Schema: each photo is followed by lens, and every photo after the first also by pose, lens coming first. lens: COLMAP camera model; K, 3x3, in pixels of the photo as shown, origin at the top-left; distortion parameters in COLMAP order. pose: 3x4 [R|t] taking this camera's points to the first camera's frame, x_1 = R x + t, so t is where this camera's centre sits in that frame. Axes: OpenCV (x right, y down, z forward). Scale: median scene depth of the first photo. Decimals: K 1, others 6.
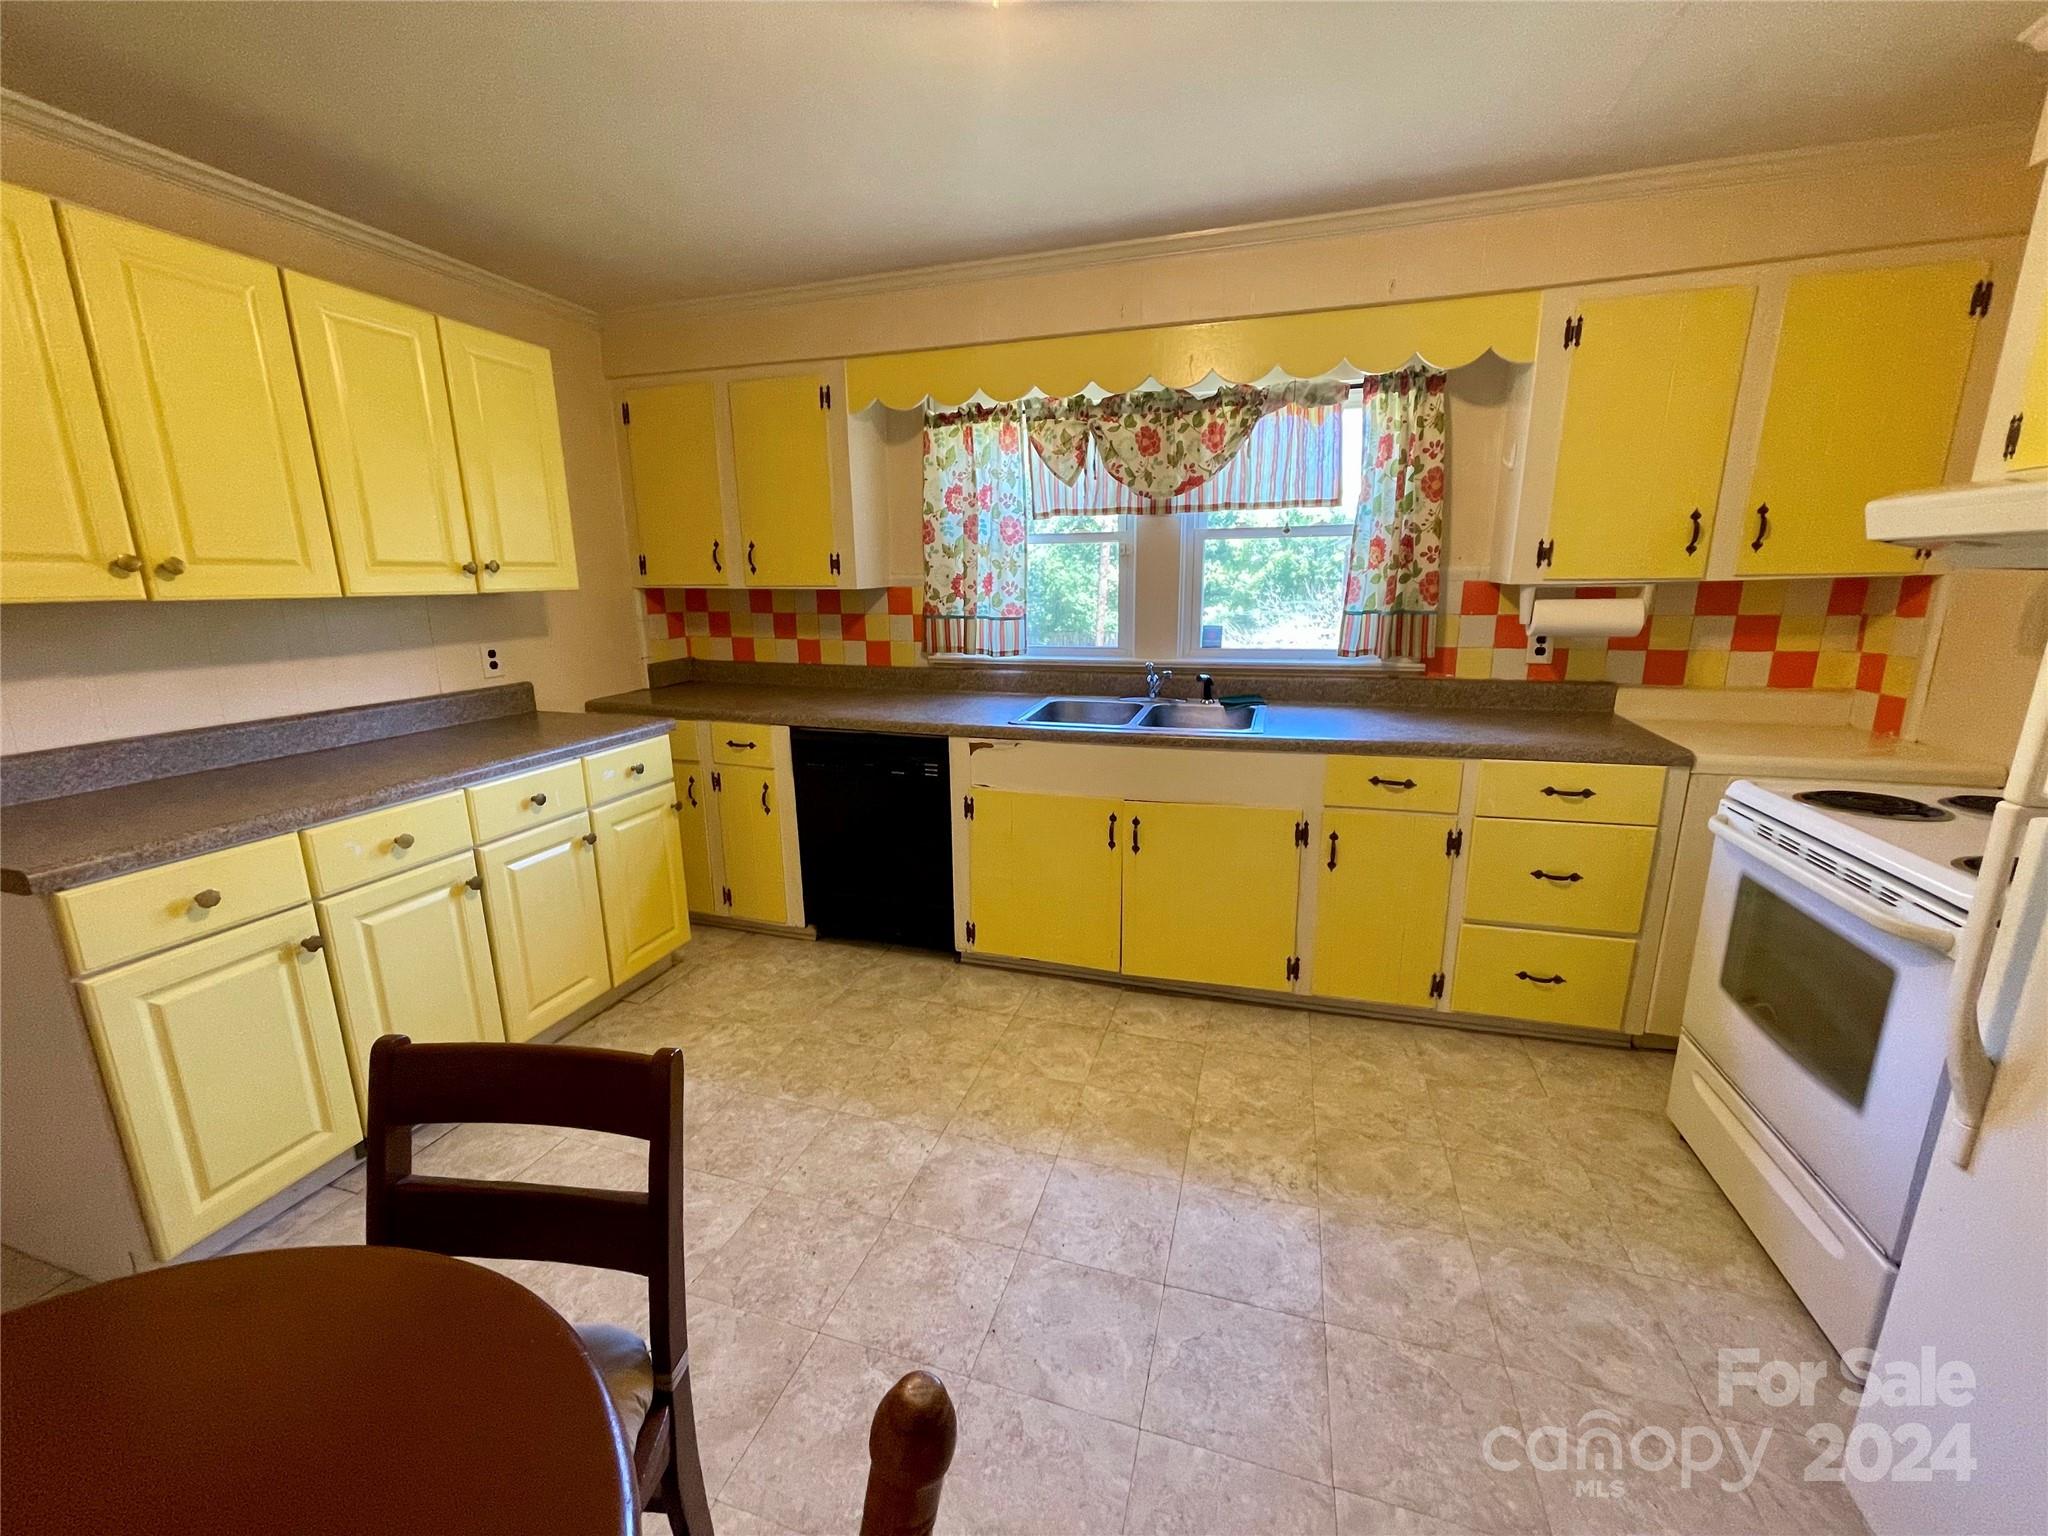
lens RADIAL K [[823.3, 0, 1020.6], [0, 823.3, 767.0], [0, 0, 1]] dist [-0.000967, 0.000335]
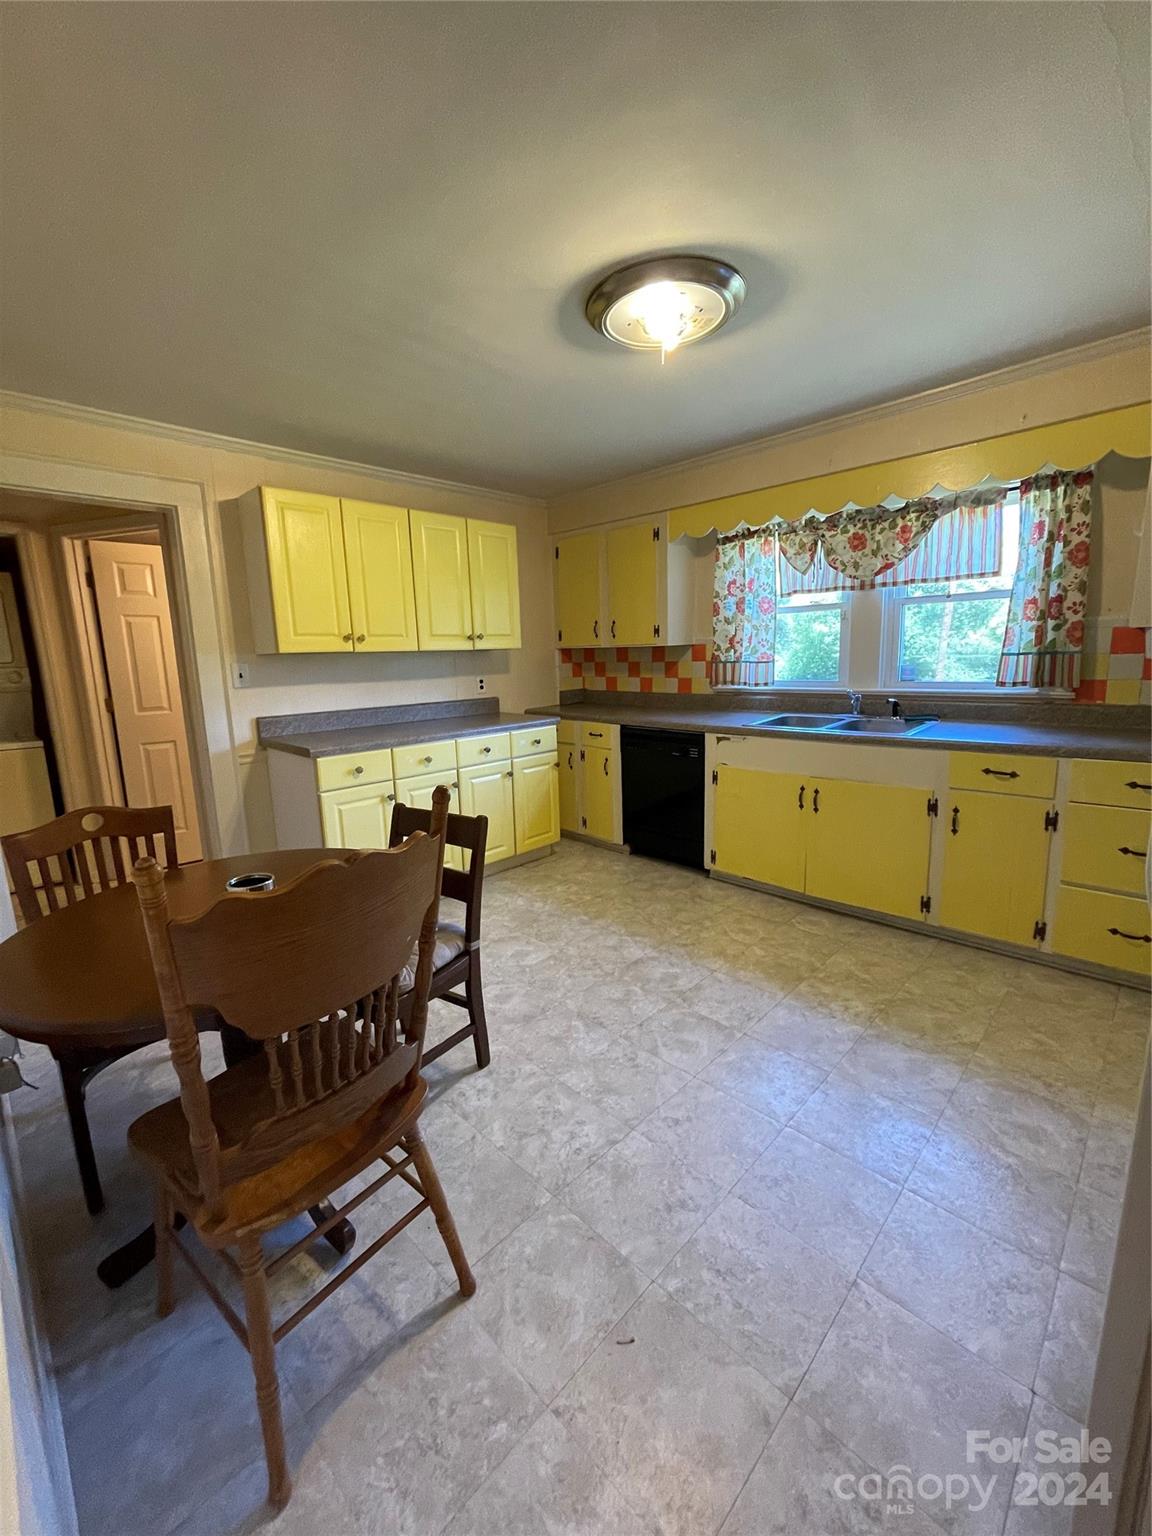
lens RADIAL K [[617.5, 0, 577.4], [0, 617.5, 764.1], [0, 0, 1]] dist [-0.000967, 0.000335]
pose [[0.890308, 0.065220, -0.450665, 0.255517], [-0.083266, 0.996320, -0.020309, 0.075151], [0.447682, 0.055606, 0.892462, -0.215411]]
